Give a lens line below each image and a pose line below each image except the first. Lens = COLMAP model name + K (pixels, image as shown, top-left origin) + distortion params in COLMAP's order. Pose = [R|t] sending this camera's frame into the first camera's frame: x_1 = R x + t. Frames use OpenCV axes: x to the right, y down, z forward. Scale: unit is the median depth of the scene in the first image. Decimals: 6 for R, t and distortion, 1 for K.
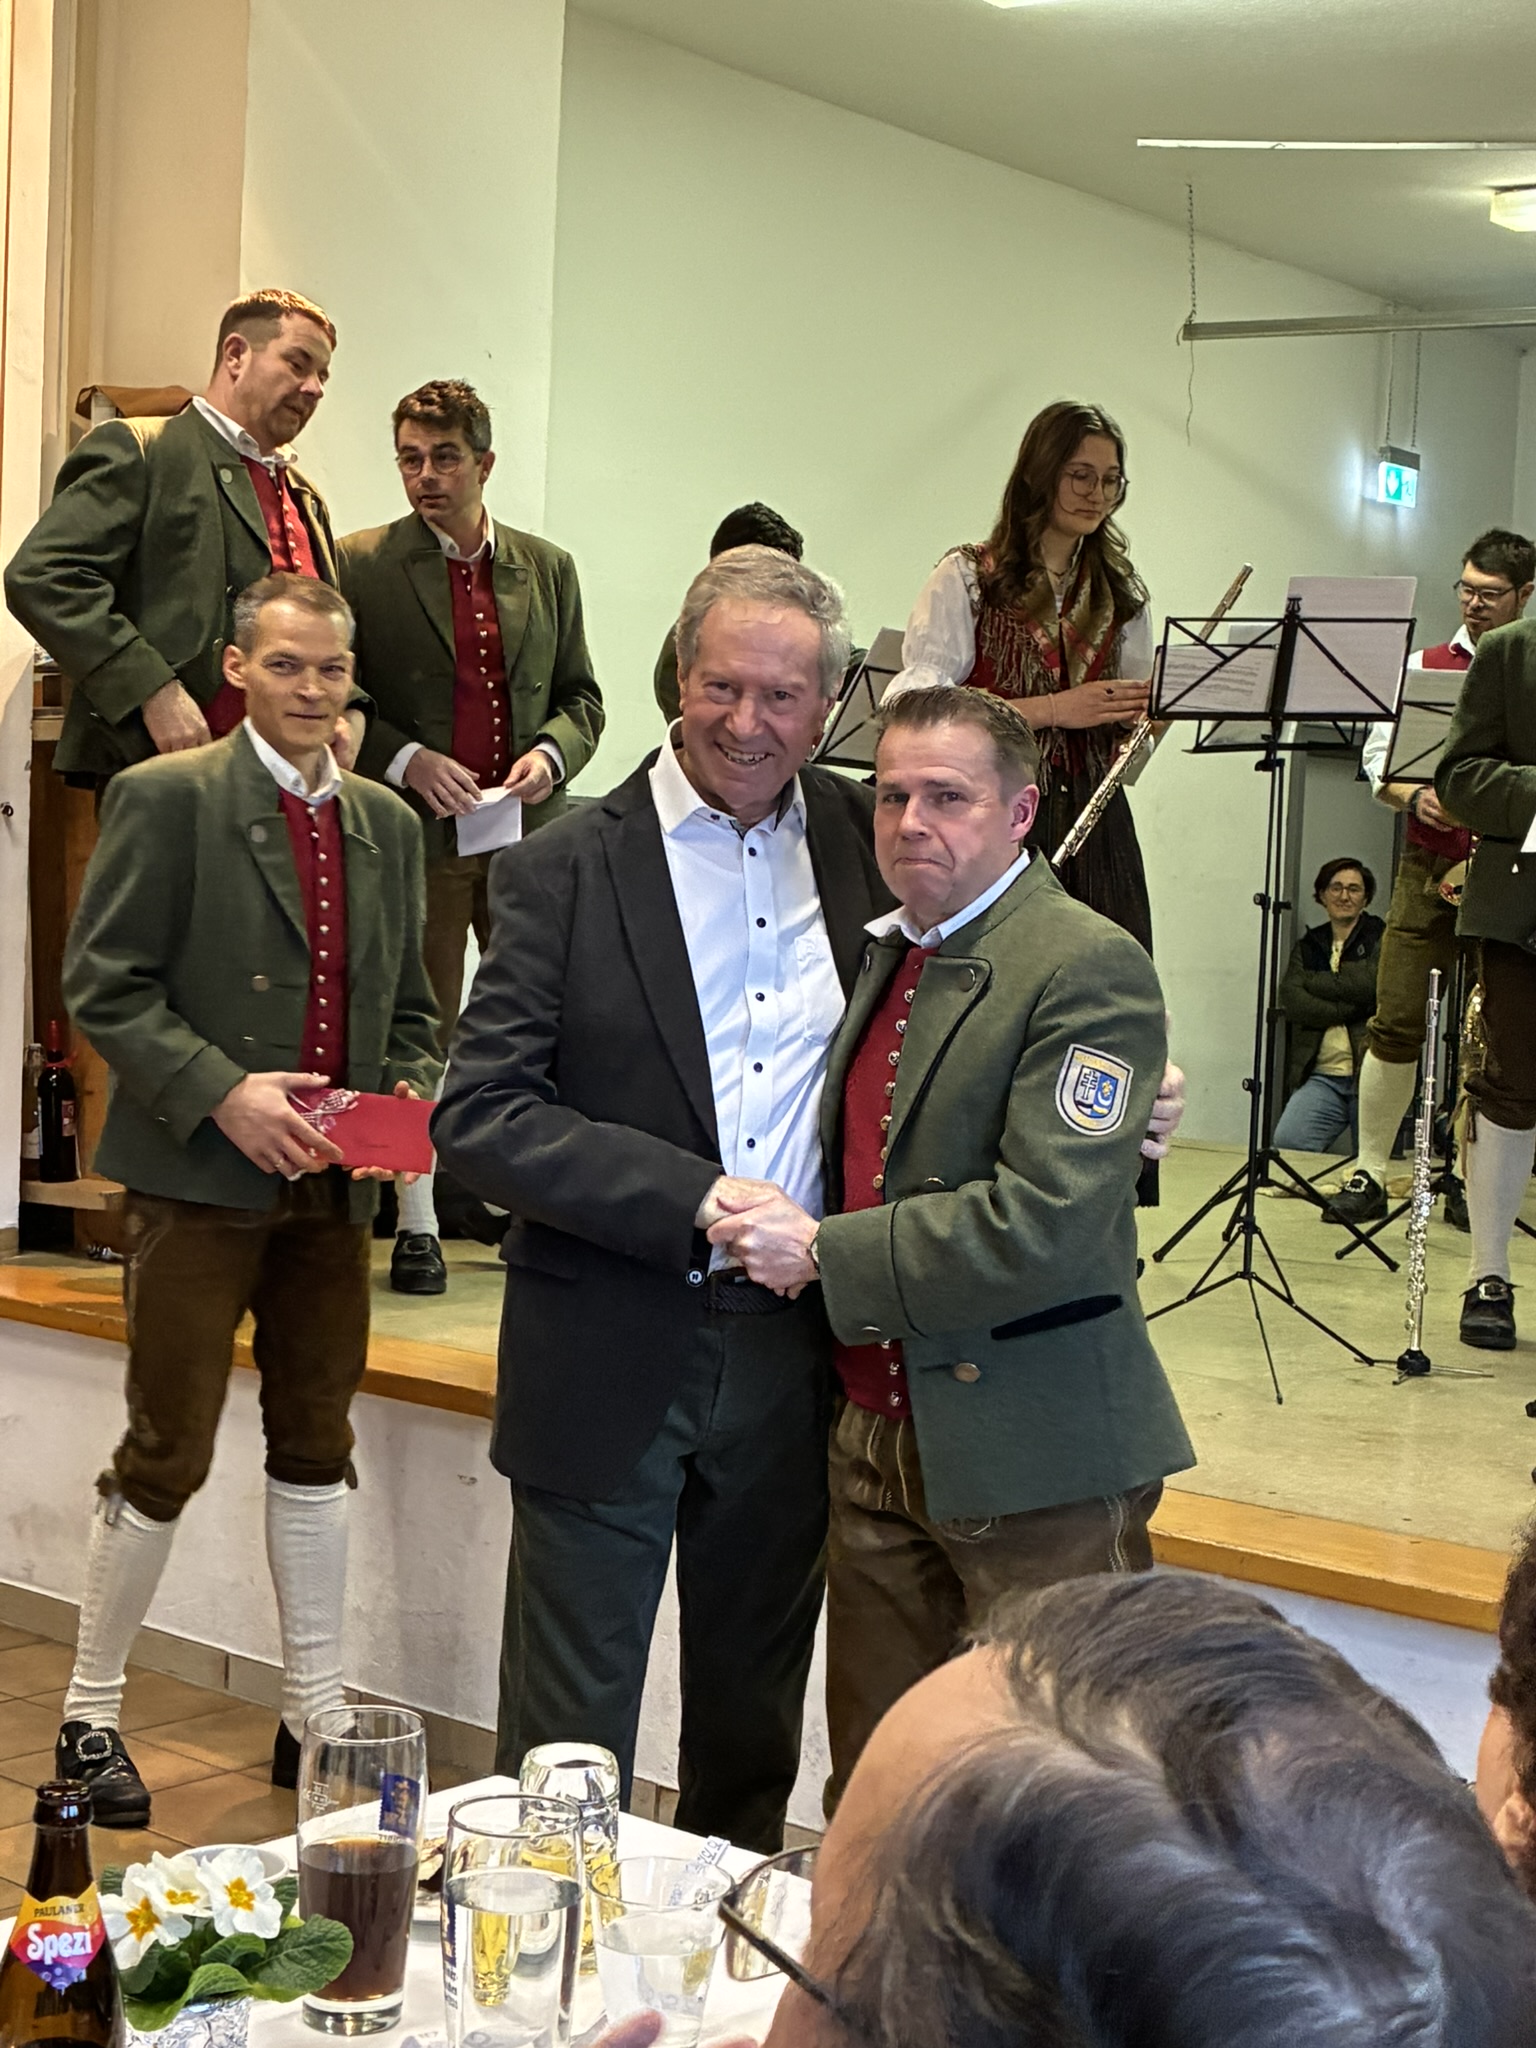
lens RADIAL K [[3083.1, 0, 768.0], [0, 3083.1, 1024.0], [0, 0, 1]] dist [0.202693, -0.701514]
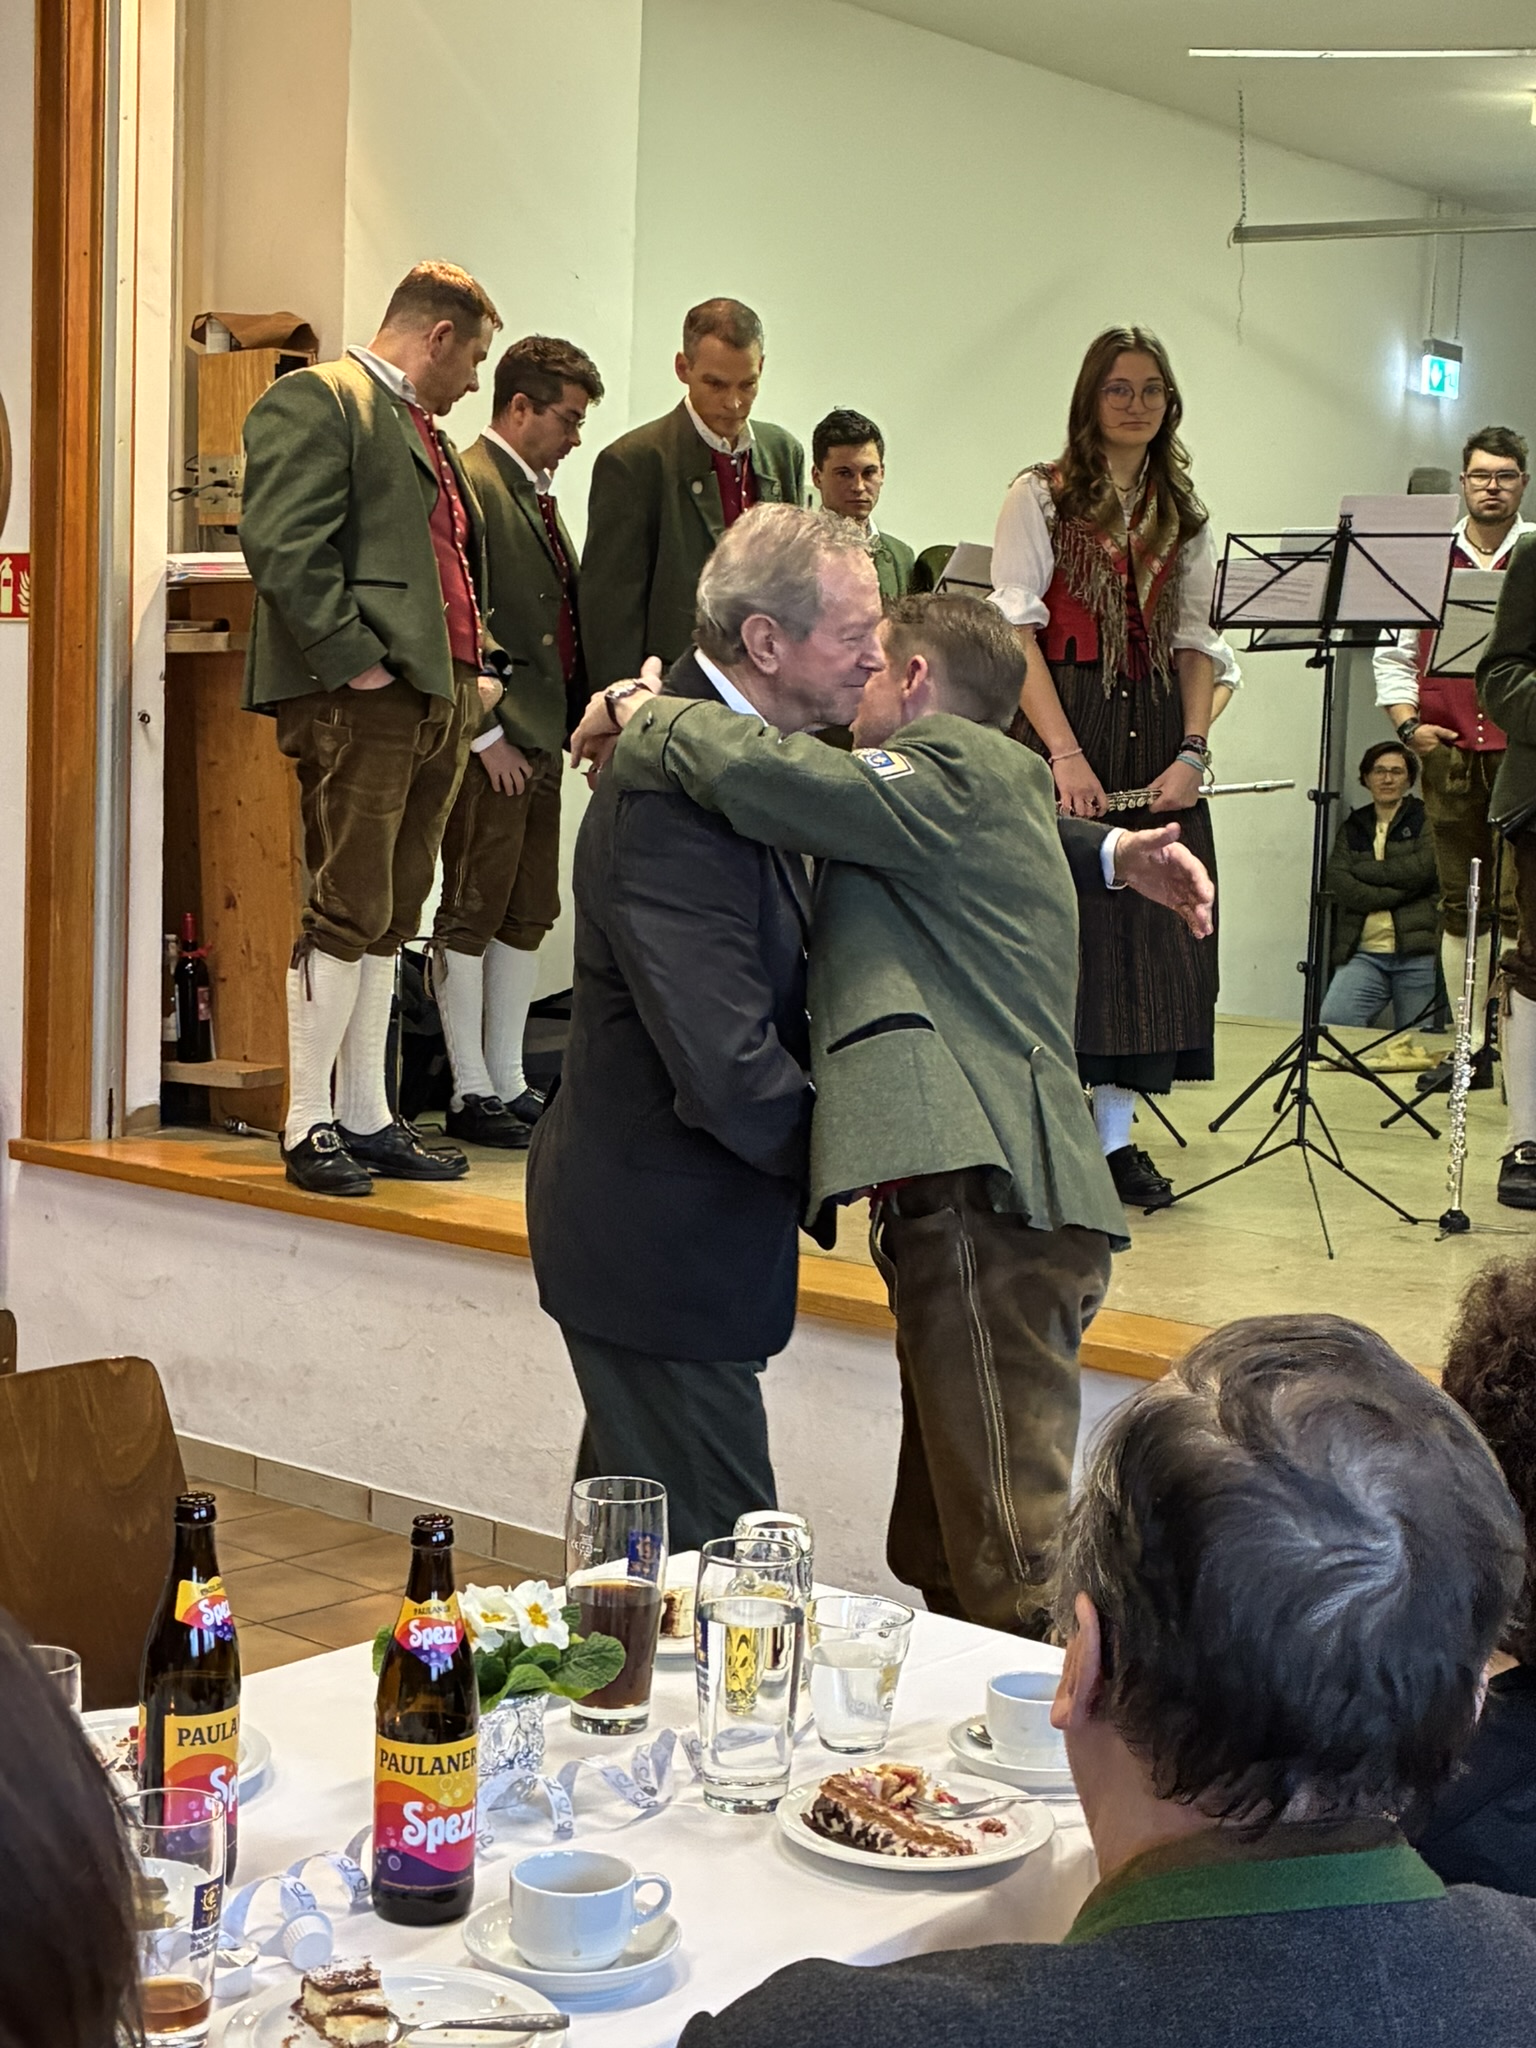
lens RADIAL K [[3083.1, 0, 768.0], [0, 3083.1, 1024.0], [0, 0, 1]] dist [0.202693, -0.701514]
pose [[0.999907, -0.006180, -0.012163, -0.017245], [0.006657, 0.999193, 0.039615, -0.004274], [0.011908, -0.039693, 0.999141, -0.079365]]
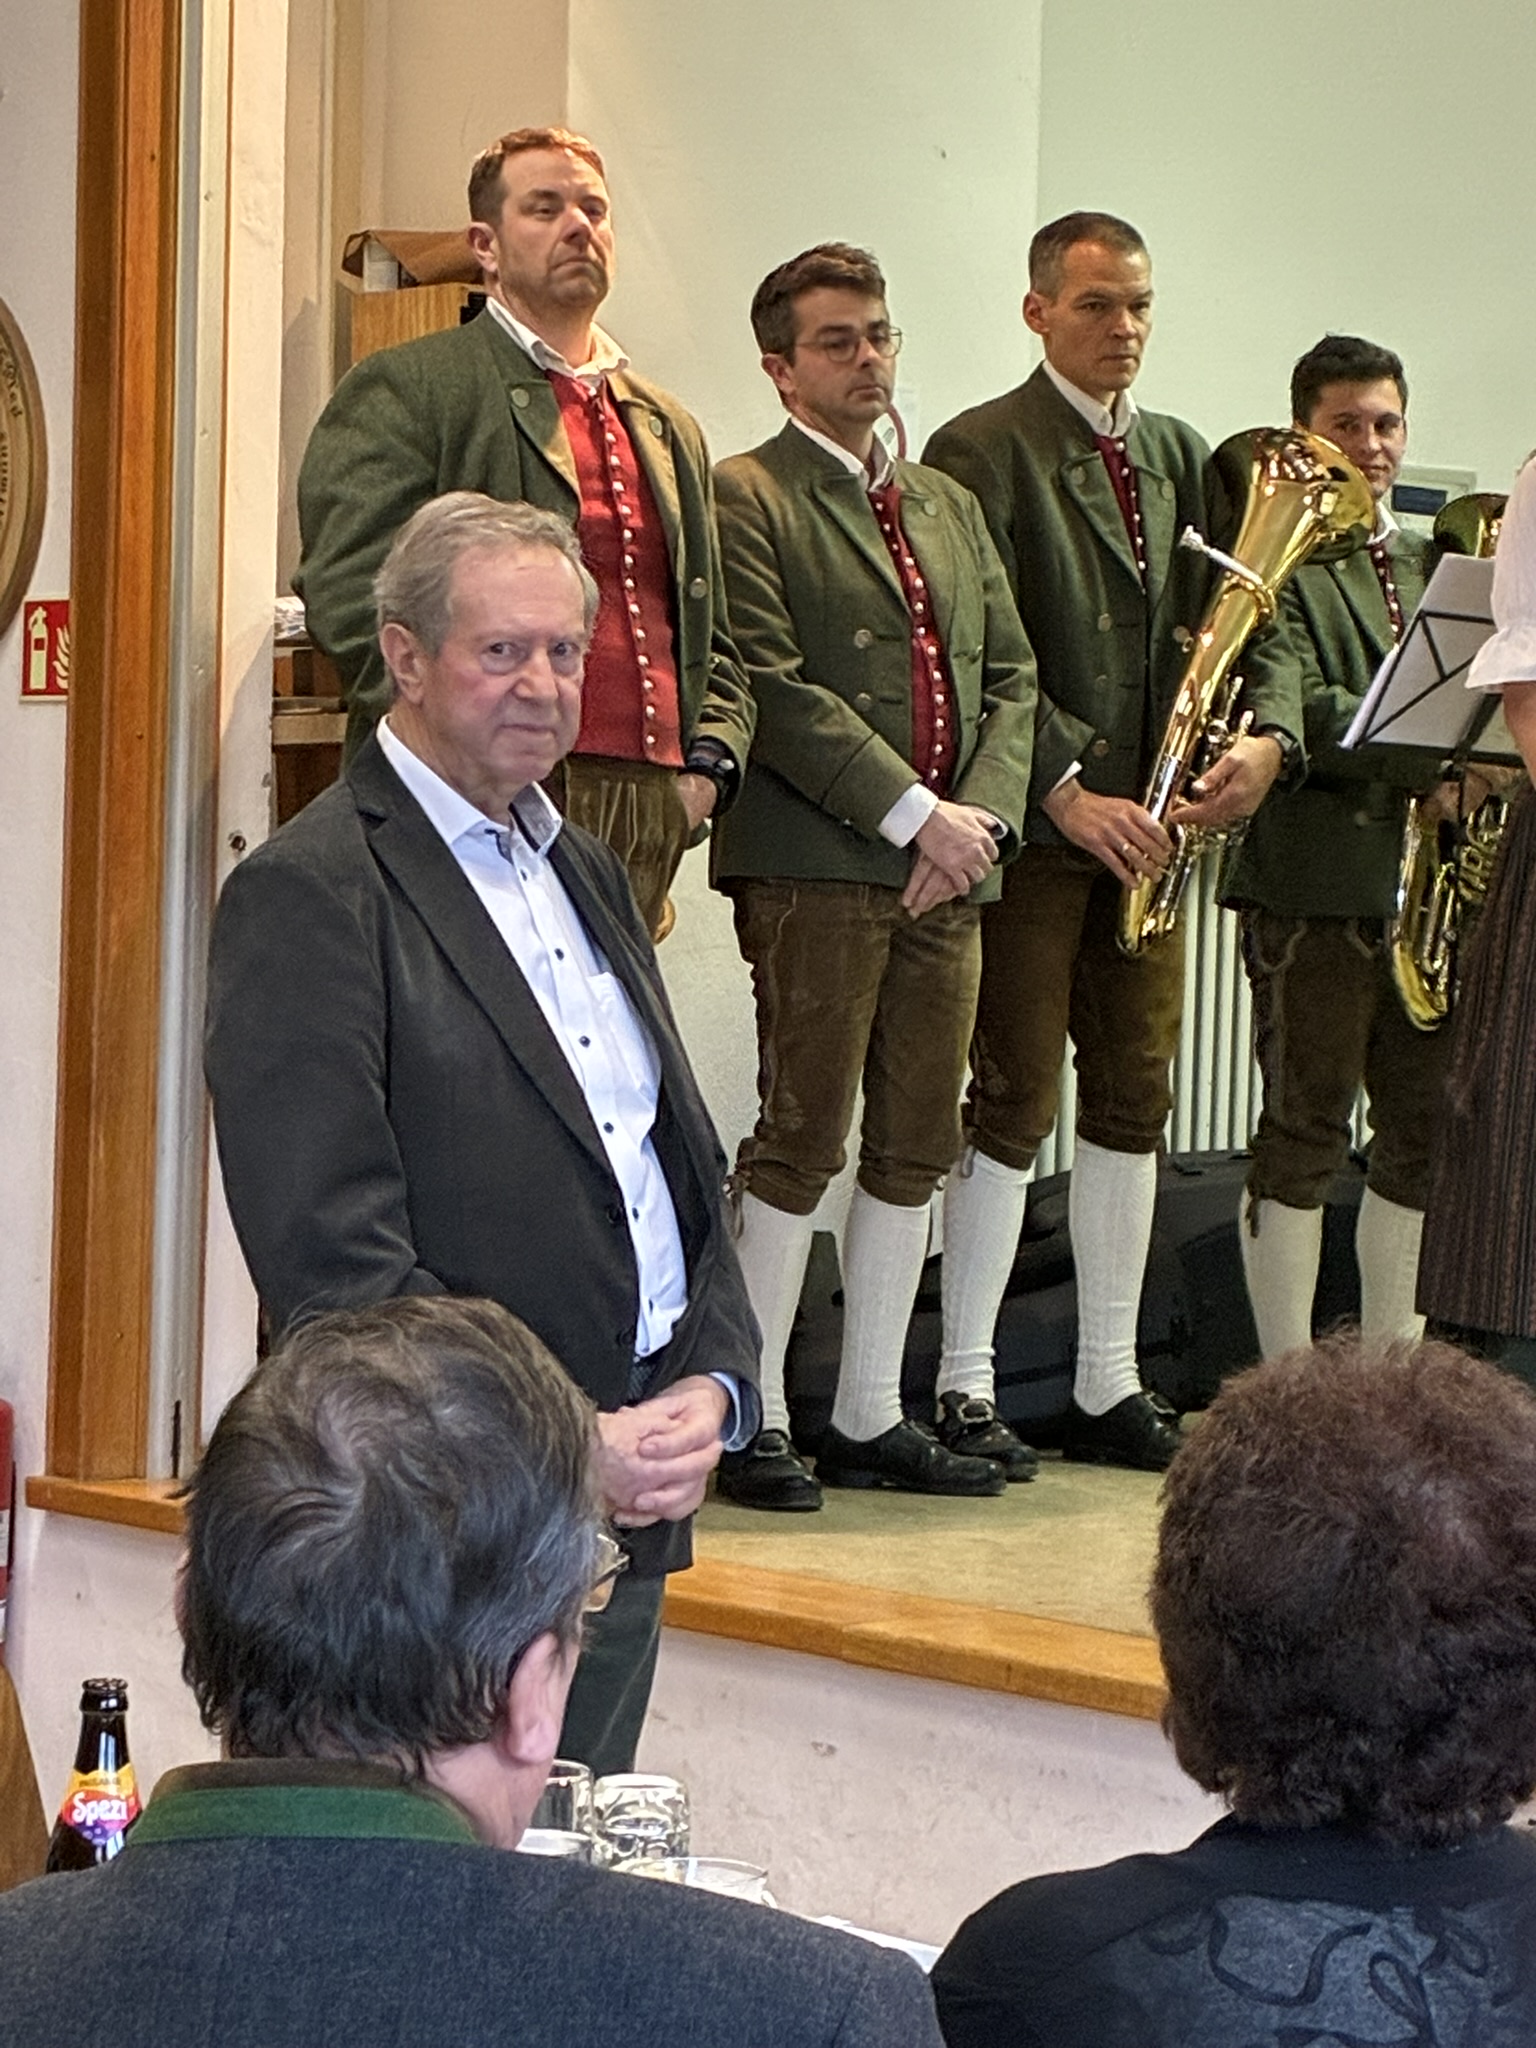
lens RADIAL K [[5690.6, 0, 768.0], [0, 5690.6, 1024.0], [0, 0, 1]] dist [0.401202, -0.762958]
pose [[0.985830, -0.011234, -0.167372, 0.100721], [0.005739, 0.999430, -0.033280, 0.018411], [0.167650, 0.031848, 0.985332, -0.286973]]
